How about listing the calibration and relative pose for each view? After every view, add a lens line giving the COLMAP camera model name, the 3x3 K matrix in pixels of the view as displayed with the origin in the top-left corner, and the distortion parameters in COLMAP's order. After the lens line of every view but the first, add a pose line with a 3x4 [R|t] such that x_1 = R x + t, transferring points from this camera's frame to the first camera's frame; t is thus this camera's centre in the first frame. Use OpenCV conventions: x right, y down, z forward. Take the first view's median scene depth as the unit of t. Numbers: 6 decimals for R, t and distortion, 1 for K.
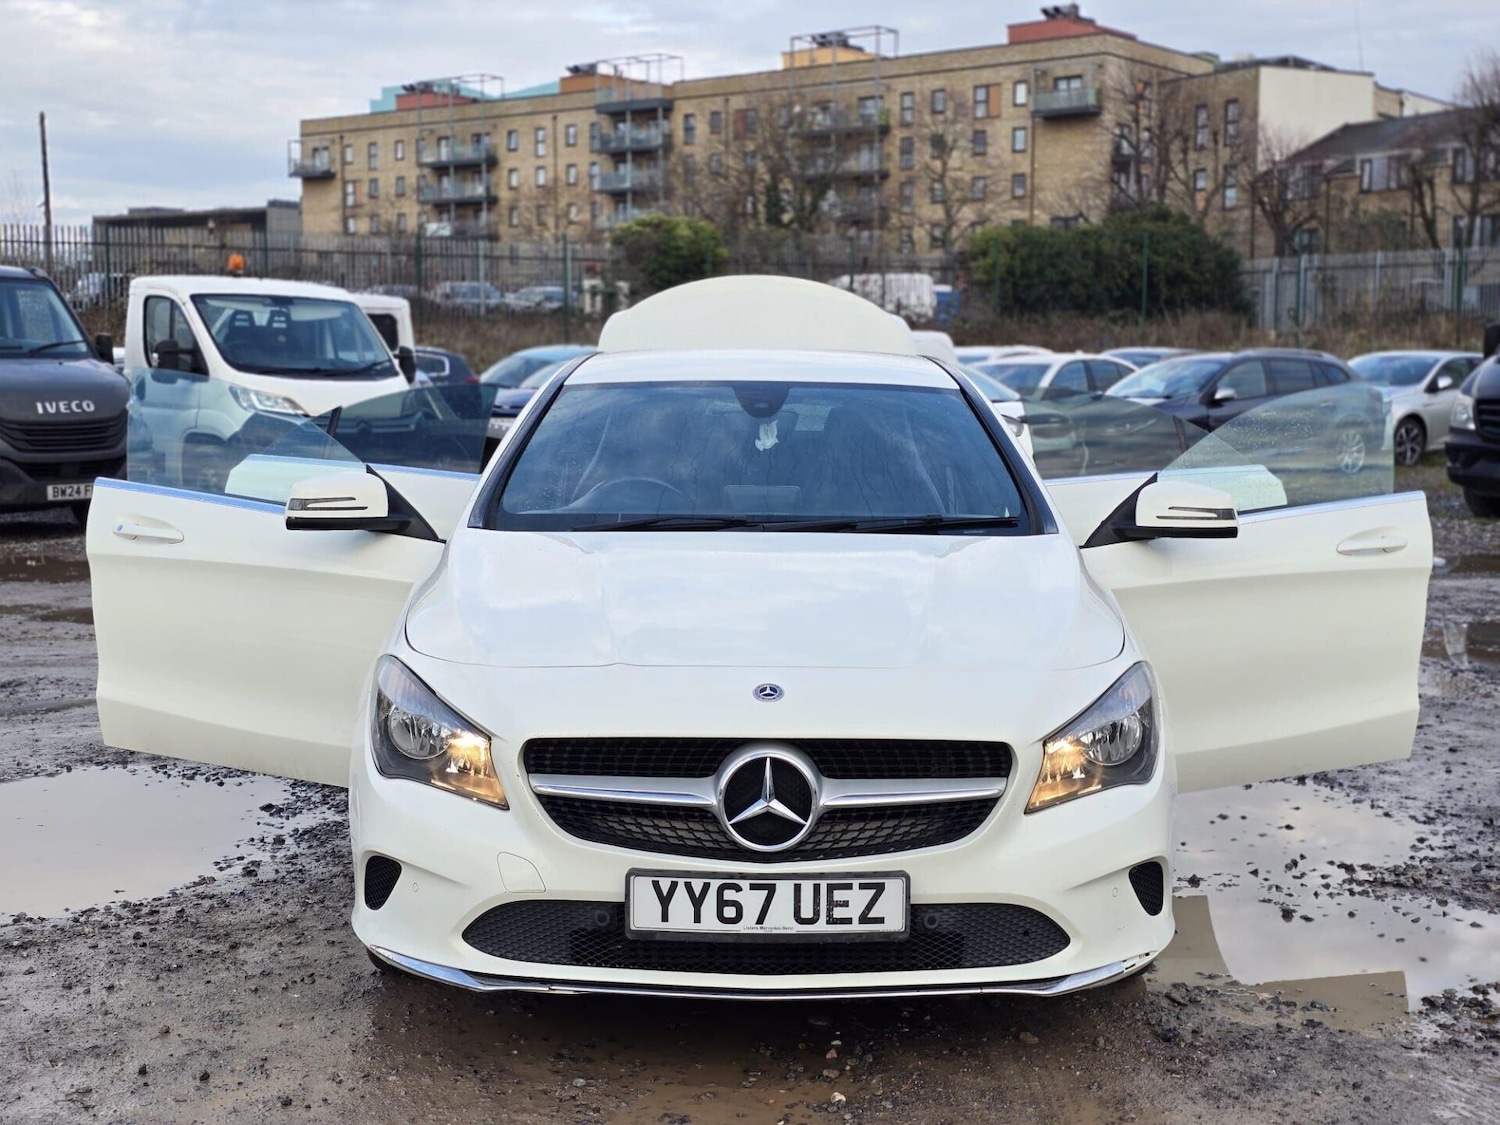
lens RADIAL K [[2008.3, 0, 736.5], [0, 2008.3, 573.0], [0, 0, 1]] dist [0.042806, 0.000000]
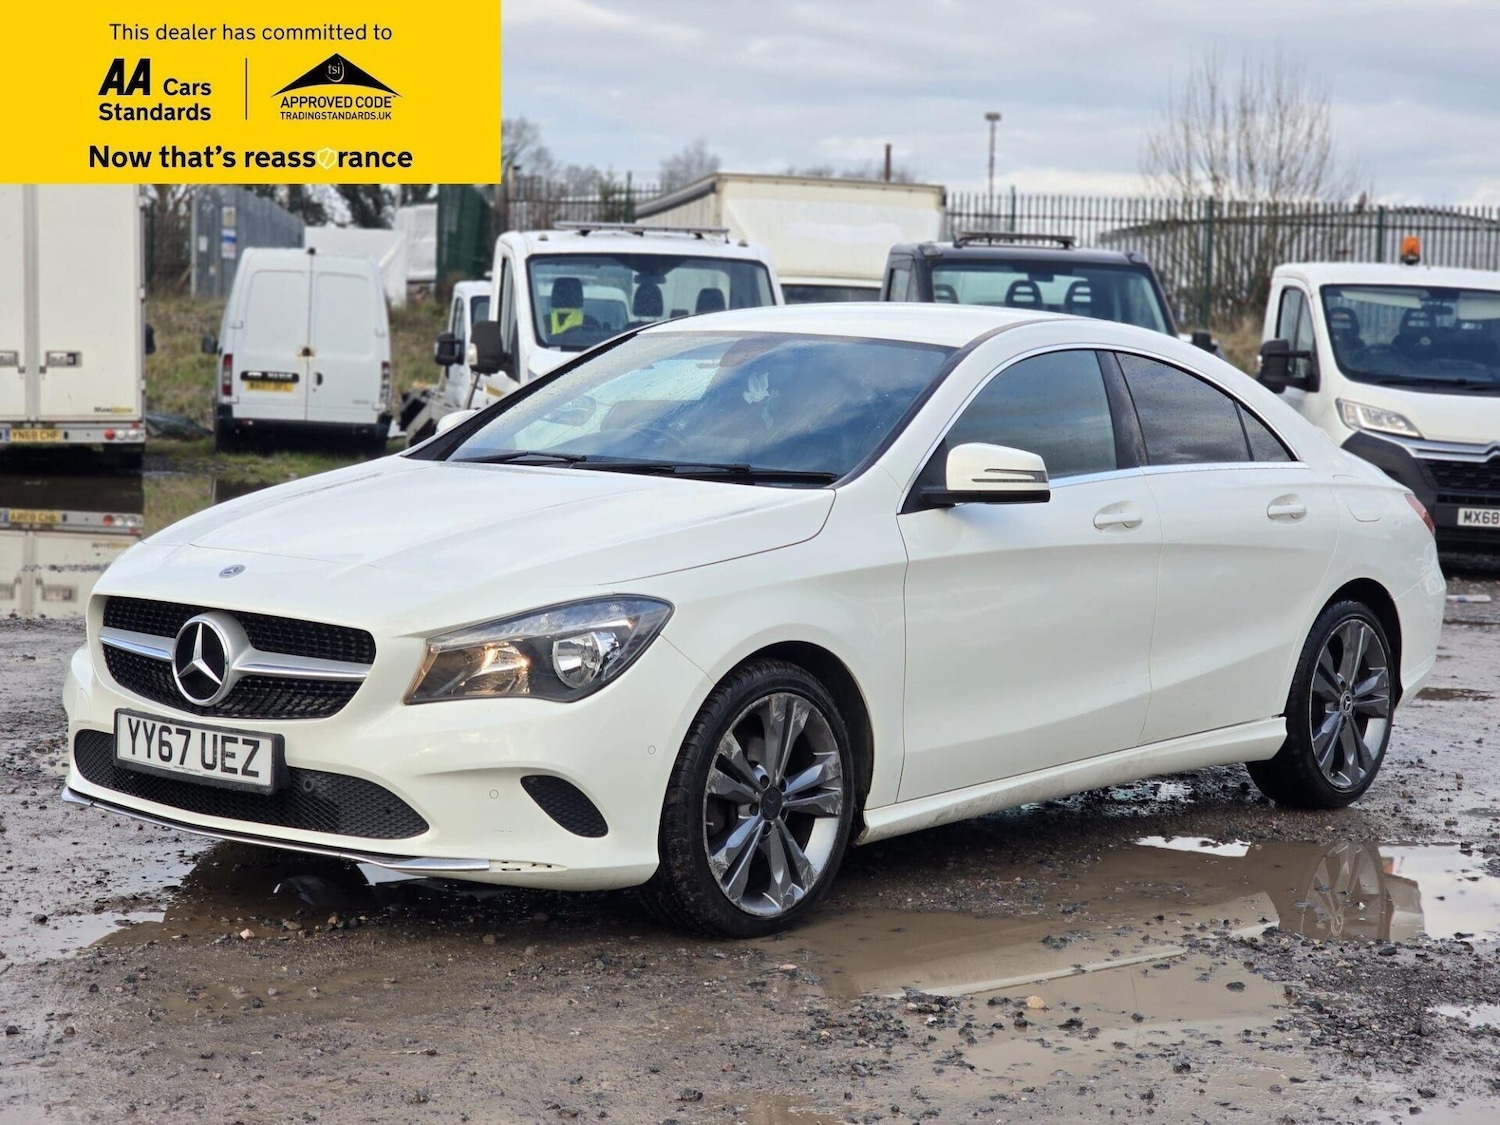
lens RADIAL K [[2881.3, 0, 796.9], [0, 2881.3, 568.5], [0, 0, 1]] dist [0.000083, 0.000000]
pose [[0.776698, 0.070134, -0.625957, 1.094719], [-0.100680, 0.994828, -0.013461, 0.041097], [0.621775, 0.073477, 0.779741, -0.065307]]
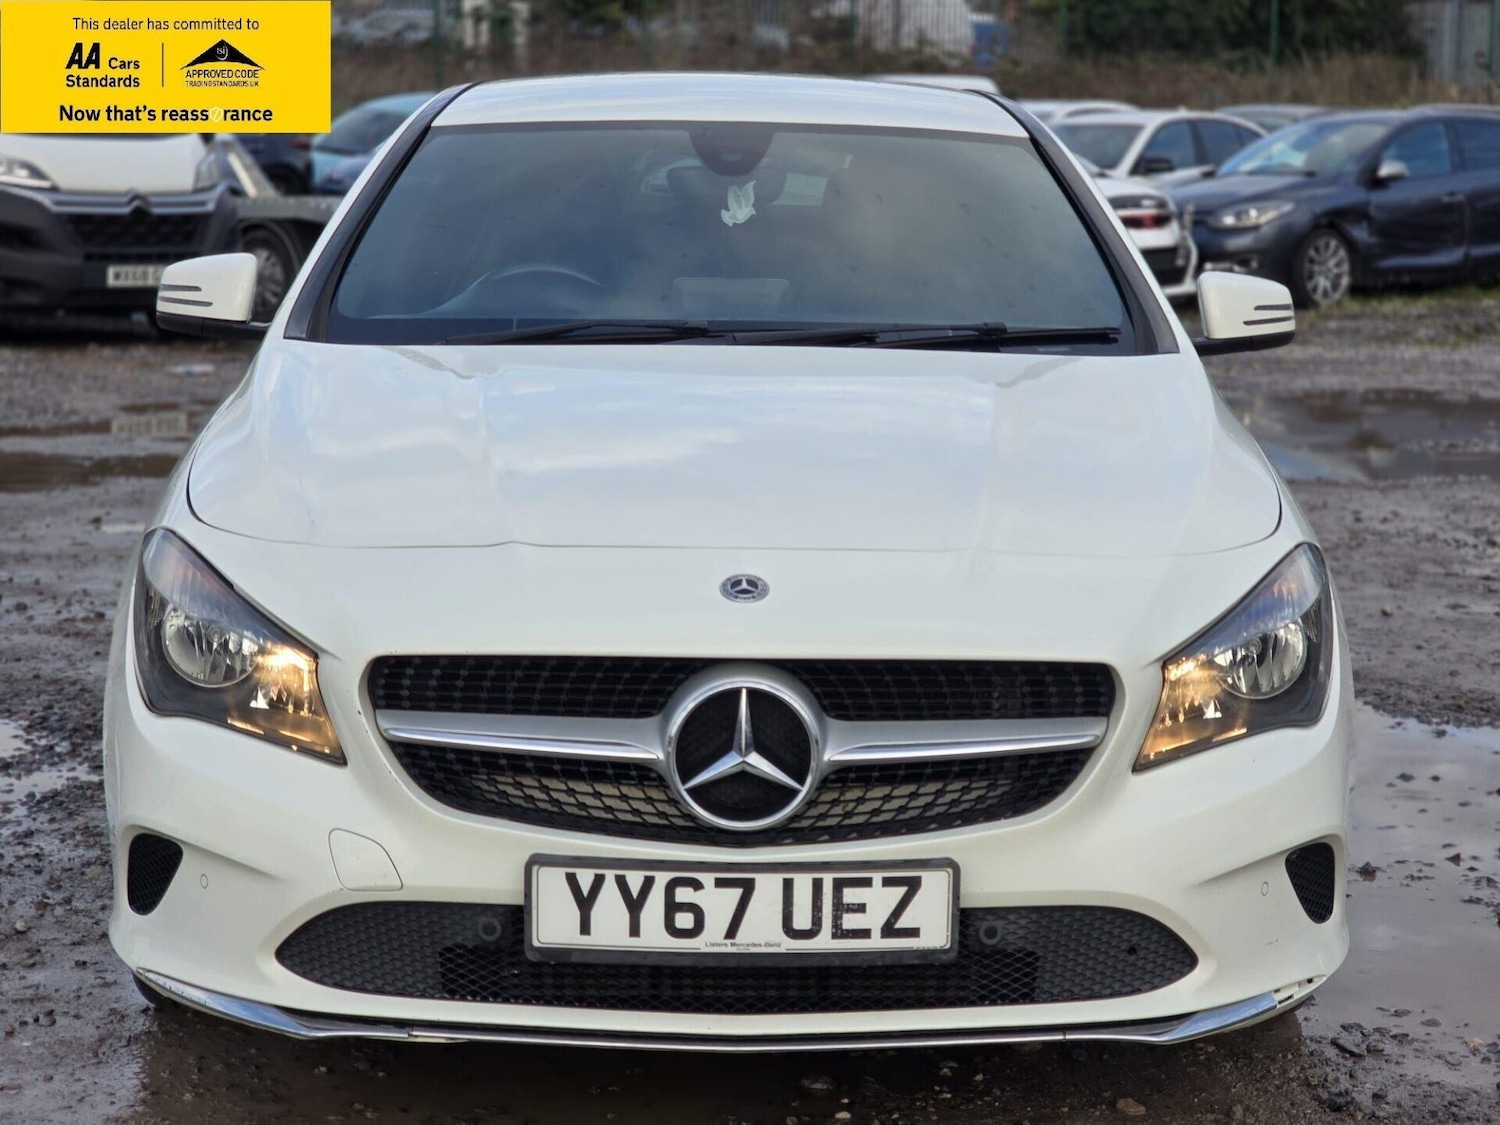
lens RADIAL K [[2881.3, 0, 750.7], [0, 2881.3, 561.0], [0, 0, 1]] dist [0.000083, 0.000000]
pose [[0.999713, 0.003545, 0.023711, -0.003681], [-0.004619, 0.998958, 0.045411, 0.007355], [-0.023526, -0.045508, 0.998687, 0.055757]]
